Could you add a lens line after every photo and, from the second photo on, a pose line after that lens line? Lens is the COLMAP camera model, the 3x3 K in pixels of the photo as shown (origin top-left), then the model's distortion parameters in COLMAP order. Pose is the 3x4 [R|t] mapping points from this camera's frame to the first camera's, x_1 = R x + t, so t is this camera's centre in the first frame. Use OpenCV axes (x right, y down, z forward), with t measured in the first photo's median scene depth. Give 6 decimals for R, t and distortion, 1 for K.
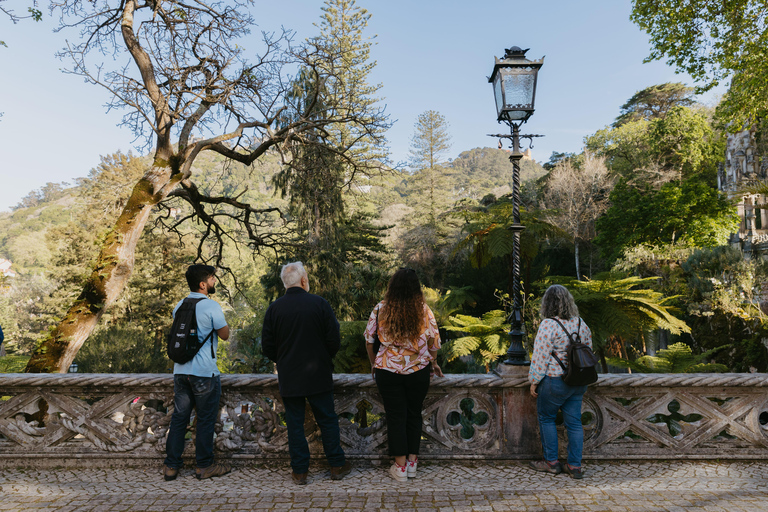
lens RADIAL K [[735.6, 0, 367.3], [0, 735.6, 255.2], [0, 0, 1]] dist [0.005450, 0.007241]
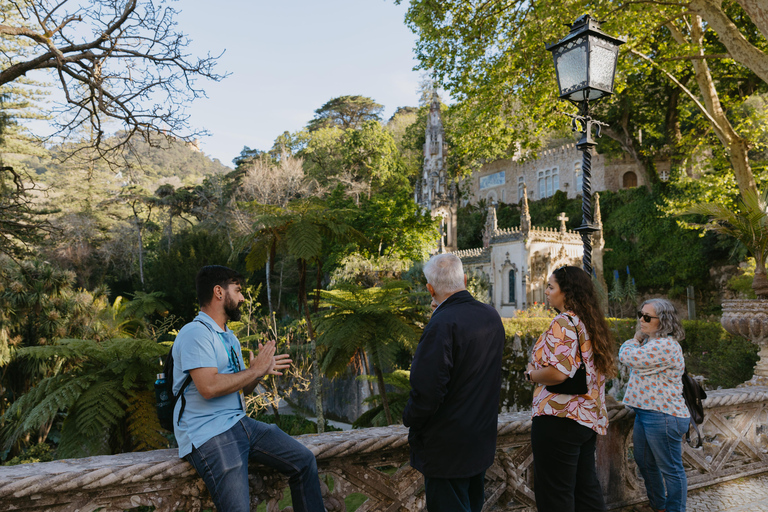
lens RADIAL K [[735.6, 0, 367.3], [0, 735.6, 255.2], [0, 0, 1]] dist [0.005450, 0.007241]
pose [[0.765530, 0.056293, 0.640933, -0.220083], [-0.050832, 0.998343, -0.026971, 0.011352], [-0.641389, -0.011933, 0.767123, 0.218964]]
